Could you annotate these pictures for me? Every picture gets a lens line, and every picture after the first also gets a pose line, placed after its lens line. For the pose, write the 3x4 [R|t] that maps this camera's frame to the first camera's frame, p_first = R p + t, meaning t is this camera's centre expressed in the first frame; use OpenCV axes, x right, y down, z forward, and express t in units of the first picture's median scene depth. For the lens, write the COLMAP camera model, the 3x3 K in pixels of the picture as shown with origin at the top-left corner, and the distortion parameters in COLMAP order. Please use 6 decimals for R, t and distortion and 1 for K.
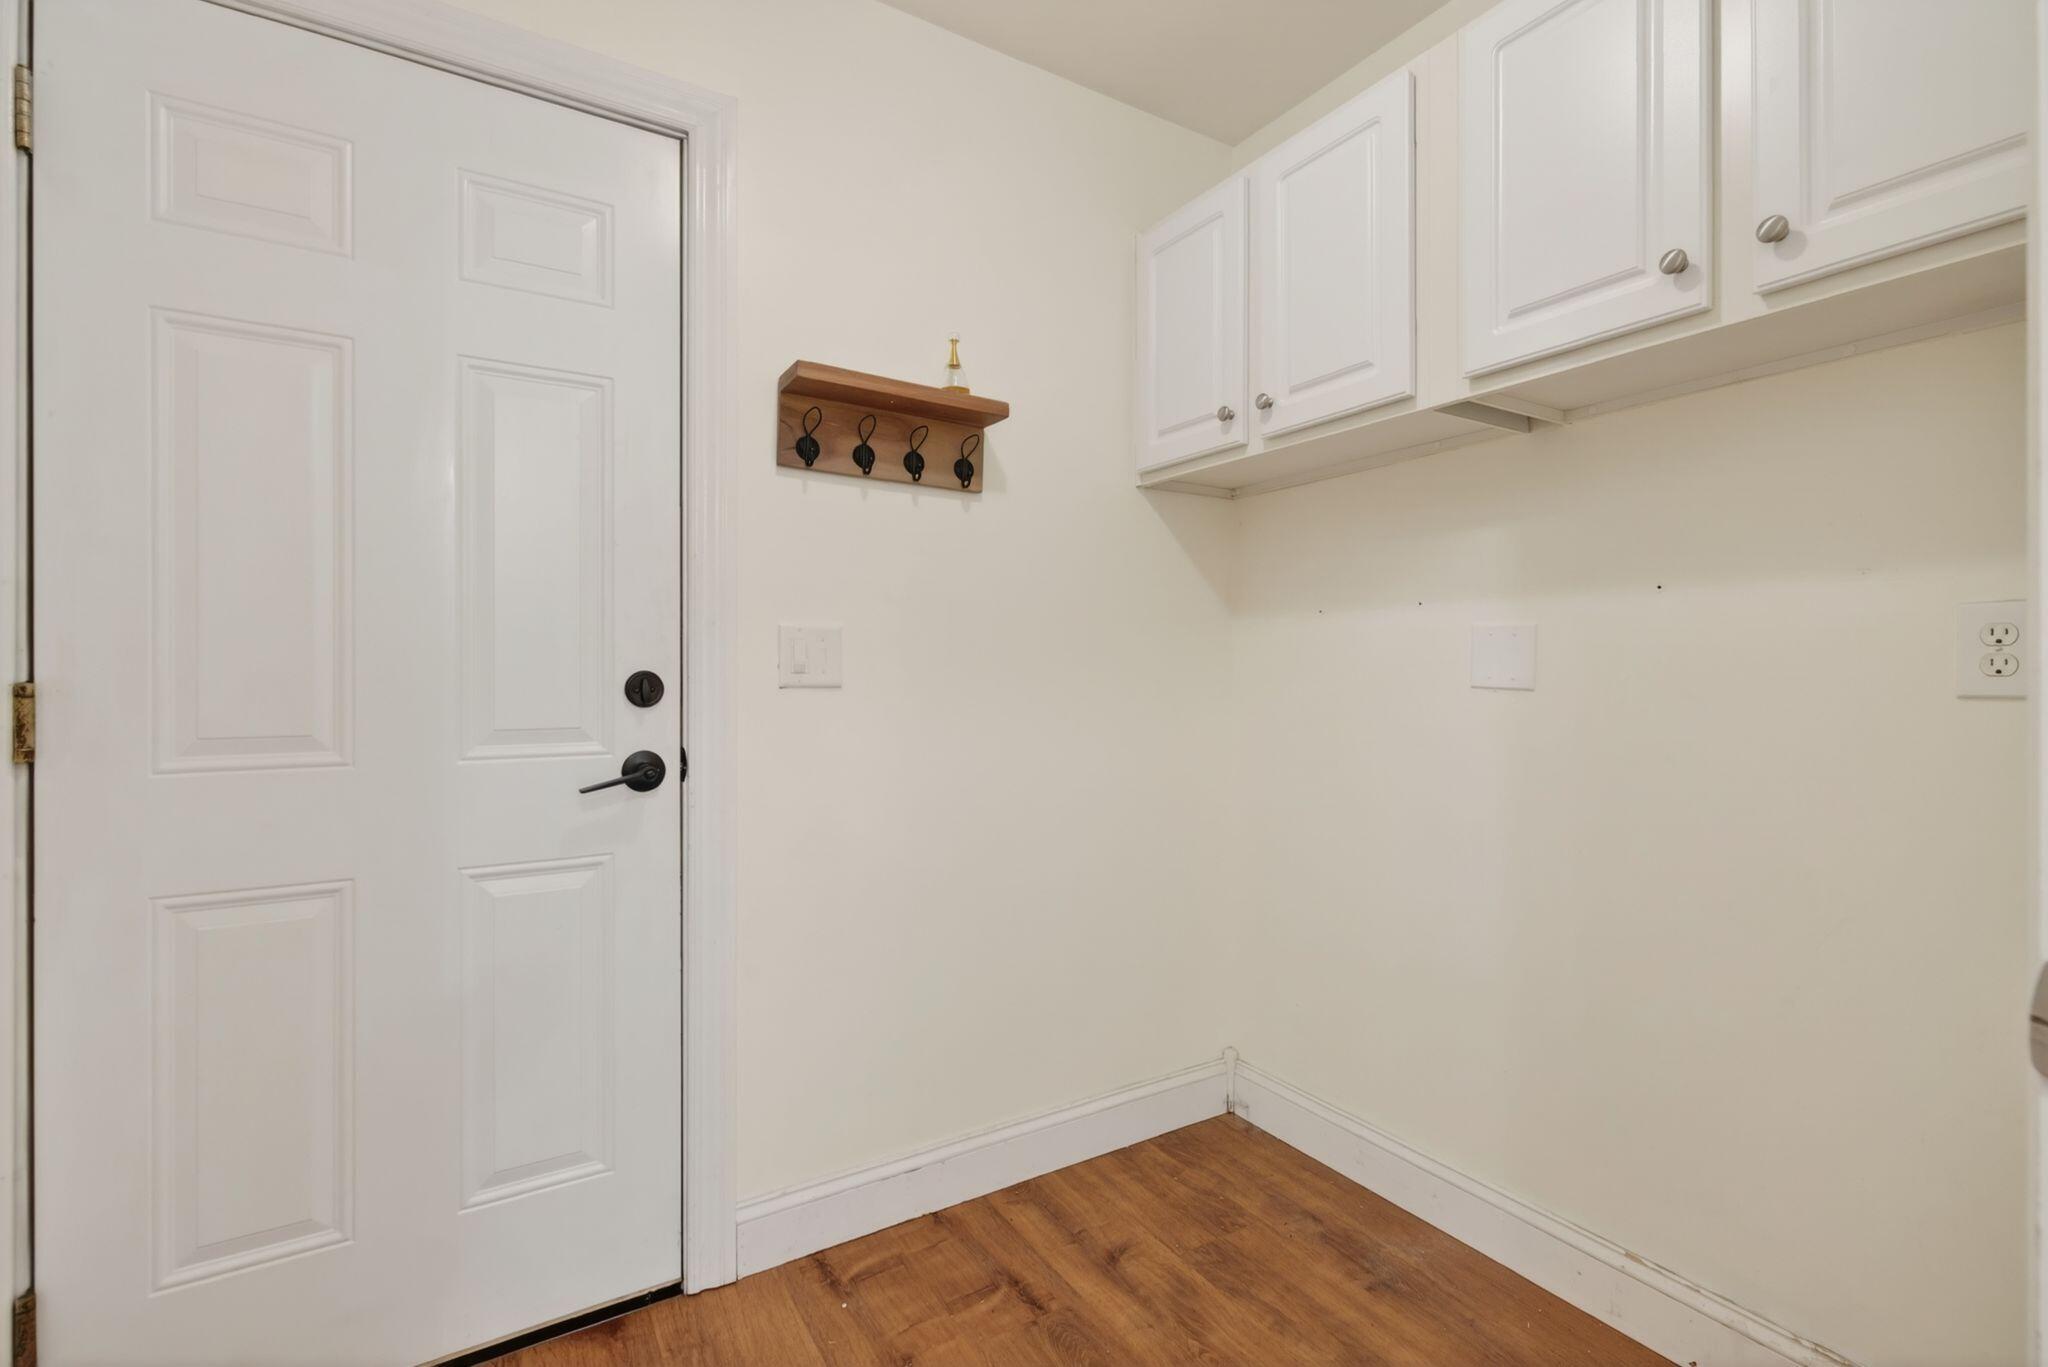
lens RADIAL K [[916.8, 0, 1027.5], [0, 916.8, 676.0], [0, 0, 1]] dist [-0.001016, 0.000218]
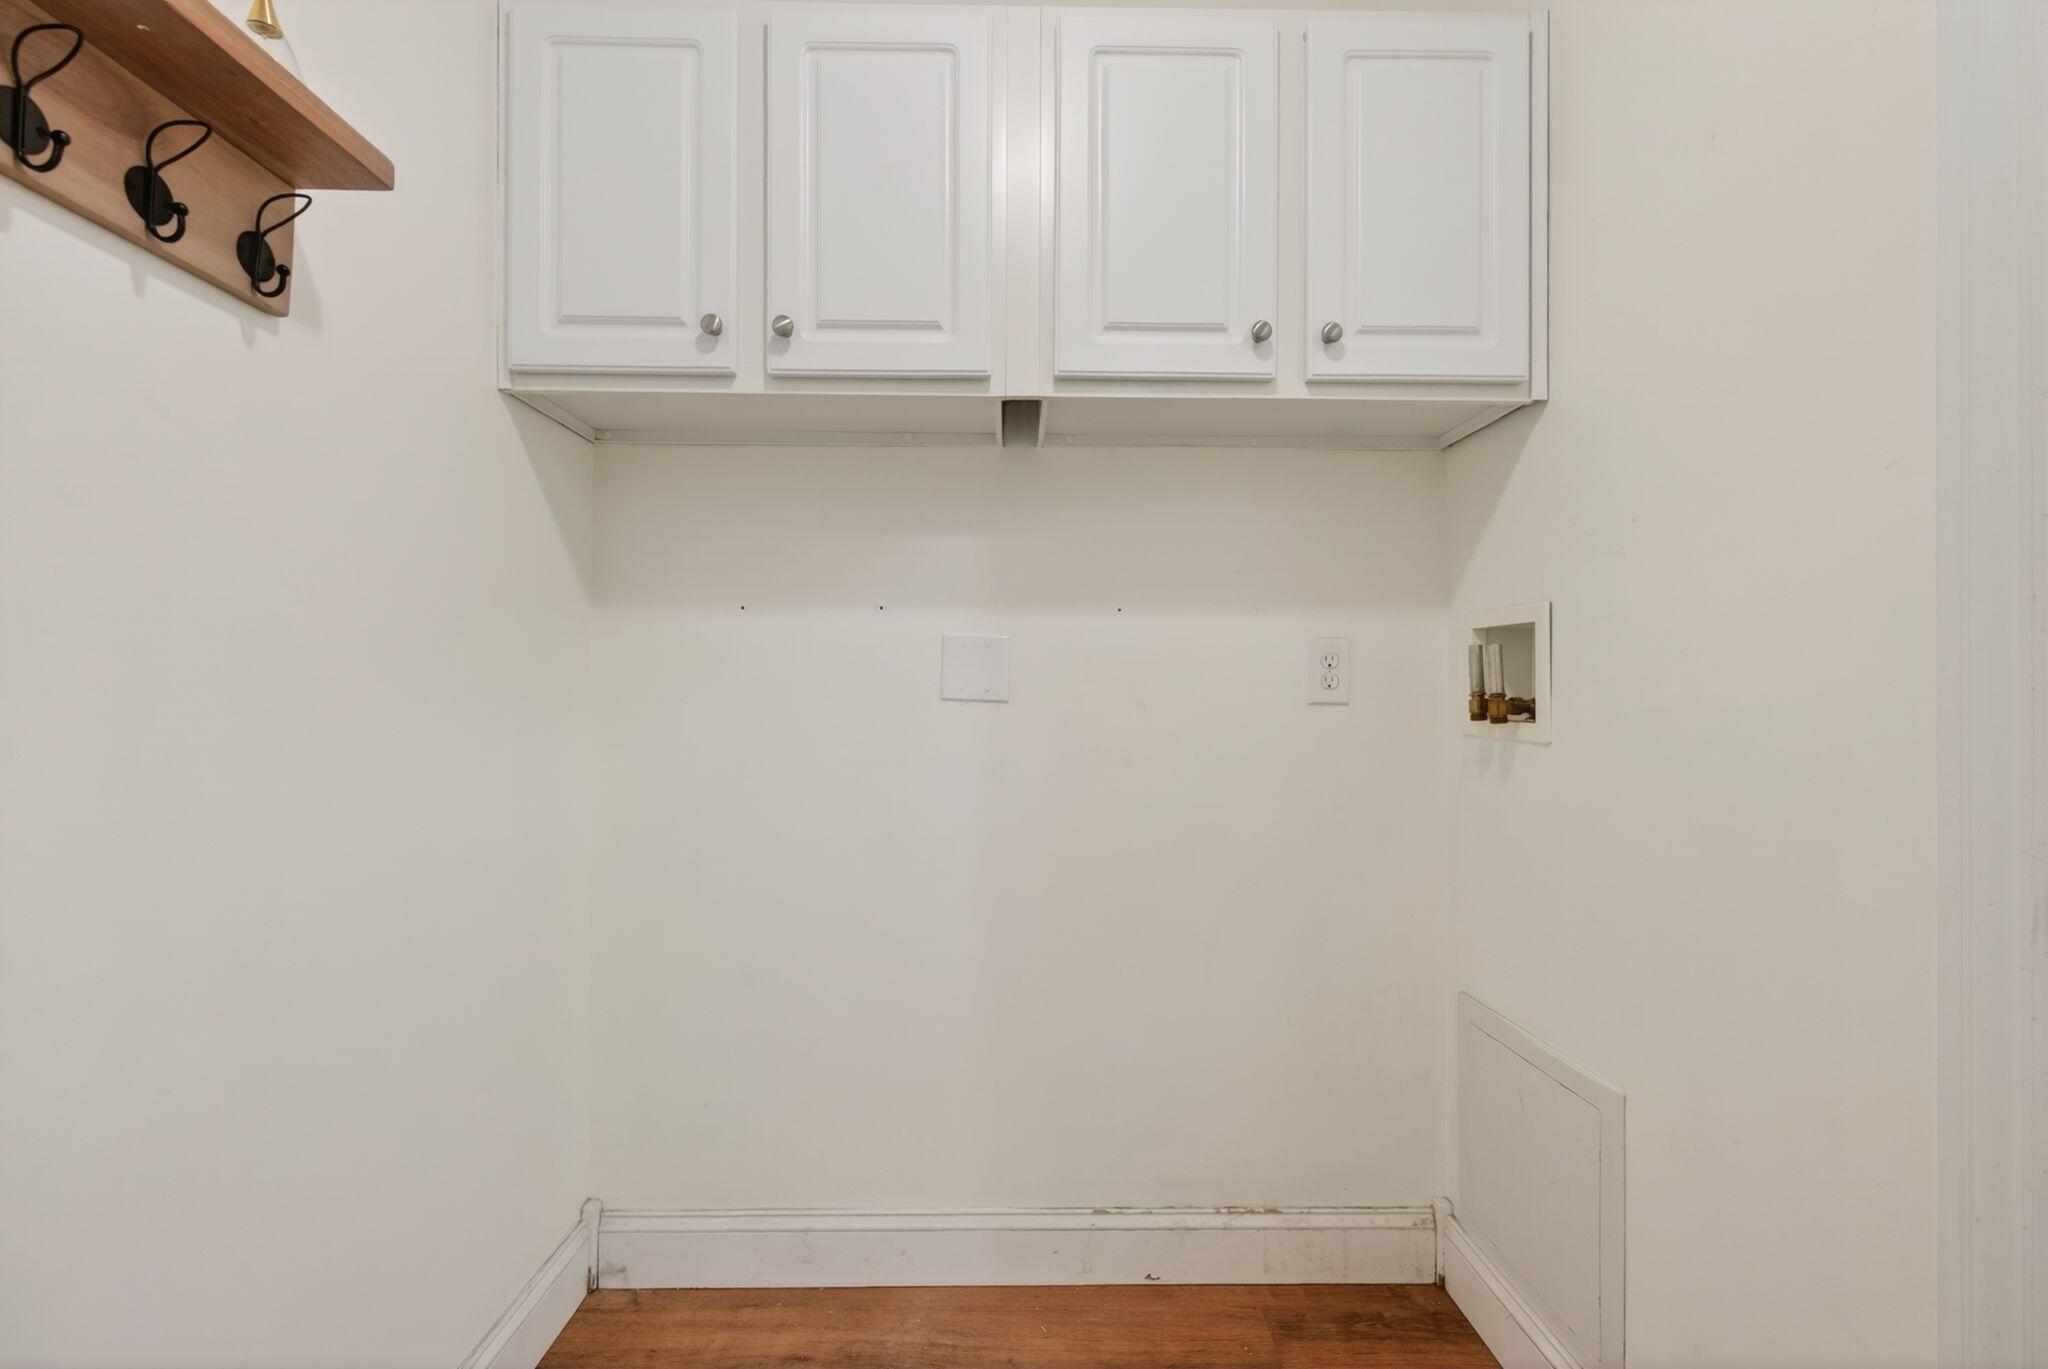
lens RADIAL K [[916.8, 0, 1016.6], [0, 916.8, 688.8], [0, 0, 1]] dist [-0.001016, 0.000218]
pose [[0.512674, 0.005675, 0.858565, -0.304400], [-0.002404, 0.999984, -0.005175, 0.006162], [-0.858580, 0.000589, 0.512679, 0.452625]]
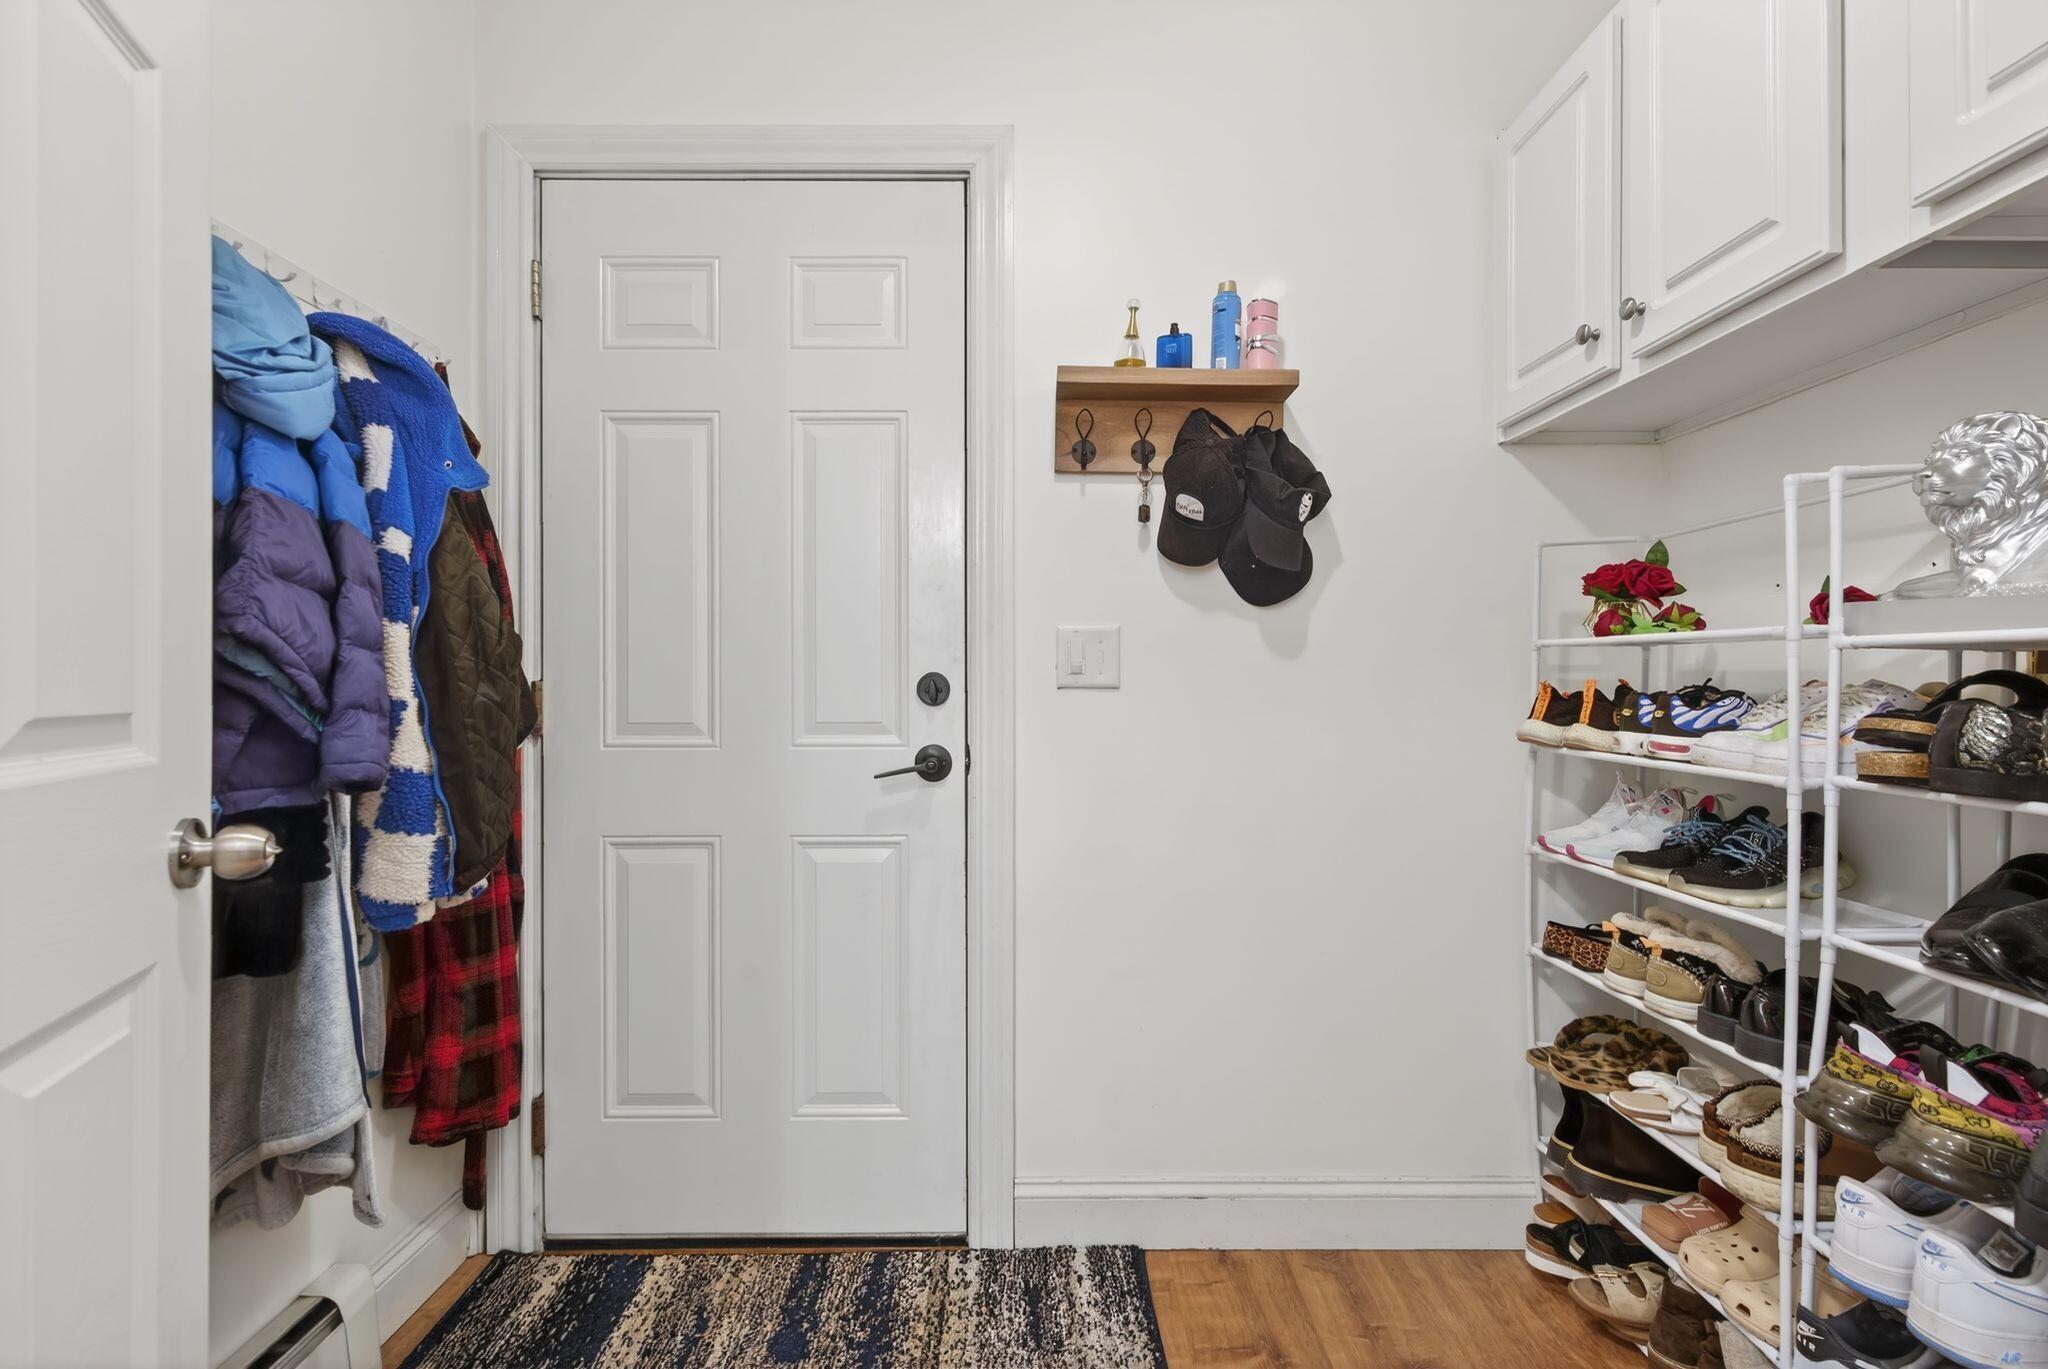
lens RADIAL K [[916.8, 0, 1025.5], [0, 916.8, 686.4], [0, 0, 1]] dist [-0.001016, 0.000218]
pose [[0.852552, 0.002656, -0.522636, 0.234611], [-0.000364, 0.999990, 0.004489, 0.005702], [0.522643, -0.003637, 0.852544, 0.108066]]
